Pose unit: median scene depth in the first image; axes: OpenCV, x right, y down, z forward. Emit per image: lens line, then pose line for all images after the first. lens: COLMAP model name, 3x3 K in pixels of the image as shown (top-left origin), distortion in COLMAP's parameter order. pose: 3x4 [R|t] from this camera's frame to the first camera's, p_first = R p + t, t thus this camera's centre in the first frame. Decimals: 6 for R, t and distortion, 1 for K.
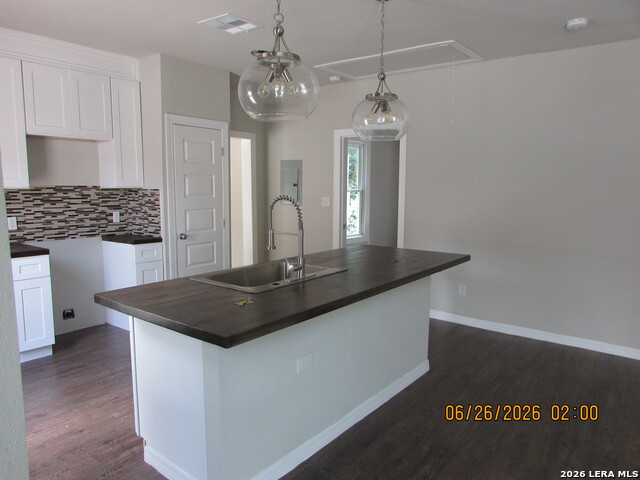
lens RADIAL K [[456.9, 0, 320.0], [0, 456.9, 240.0], [0, 0, 1]] dist [-0.030421, 0.001217]
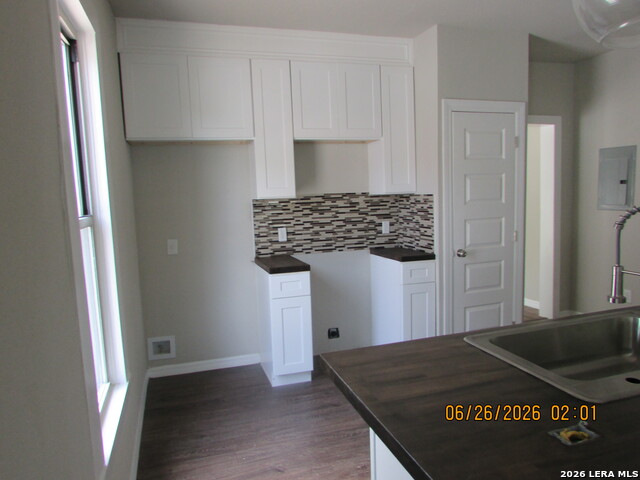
lens RADIAL K [[461.7, 0, 320.0], [0, 461.7, 240.0], [0, 0, 1]] dist [-0.032804, 0.000606]
pose [[0.825211, 0.023353, -0.564342, -0.054670], [-0.027215, 0.999628, 0.001569, -0.025714], [0.564169, 0.014064, 0.825539, 0.208085]]
